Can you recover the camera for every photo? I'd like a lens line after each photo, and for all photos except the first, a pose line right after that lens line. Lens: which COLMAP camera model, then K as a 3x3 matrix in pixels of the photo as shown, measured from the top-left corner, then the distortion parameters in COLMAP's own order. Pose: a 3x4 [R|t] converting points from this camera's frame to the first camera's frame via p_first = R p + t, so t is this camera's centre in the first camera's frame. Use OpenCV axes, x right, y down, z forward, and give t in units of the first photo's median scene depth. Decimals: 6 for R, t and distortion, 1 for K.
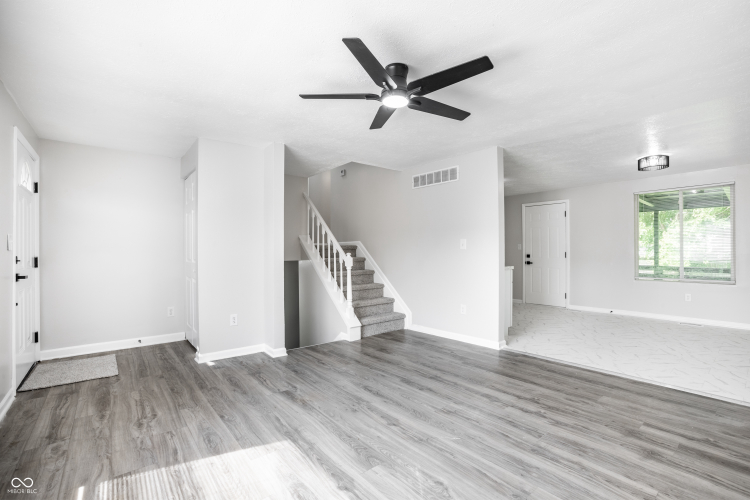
lens RADIAL K [[356.4, 0, 375.0], [0, 356.4, 250.0], [0, 0, 1]] dist [-0.063372, 0.029853]
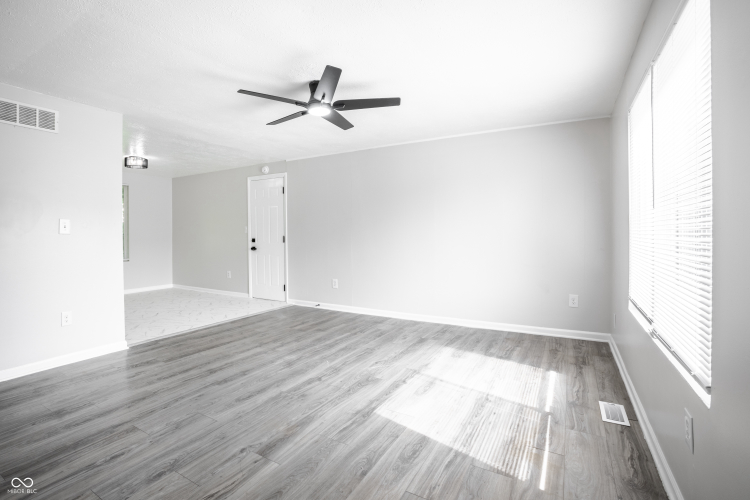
lens RADIAL K [[344.9, 0, 360.2], [0, 344.9, 246.7], [0, 0, 1]] dist [-0.075648, 0.037121]
pose [[-0.358461, -0.023155, 0.933258, -1.108280], [-0.001103, 0.999702, 0.024380, 0.010721], [-0.933544, 0.007710, -0.358380, 1.312634]]
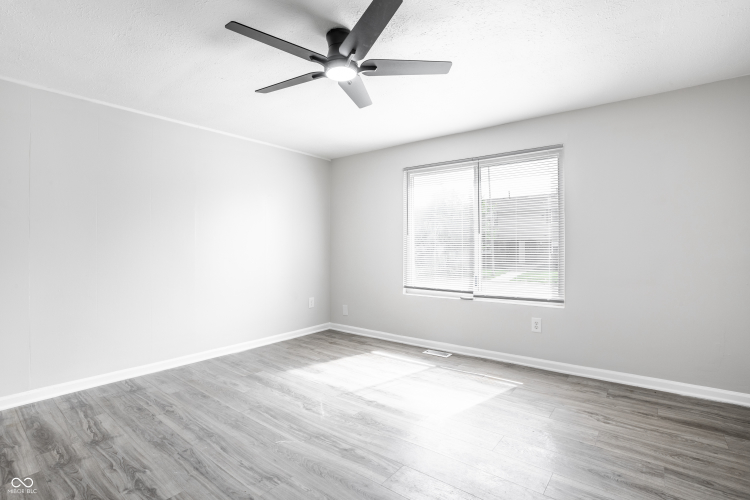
lens RADIAL K [[356.4, 0, 375.0], [0, 356.4, 250.0], [0, 0, 1]] dist [-0.063372, 0.029853]
pose [[-0.977349, 0.010013, -0.211399, 0.164671], [0.009566, 0.999949, 0.003138, 0.009869], [0.211419, 0.001044, -0.977395, 1.882796]]
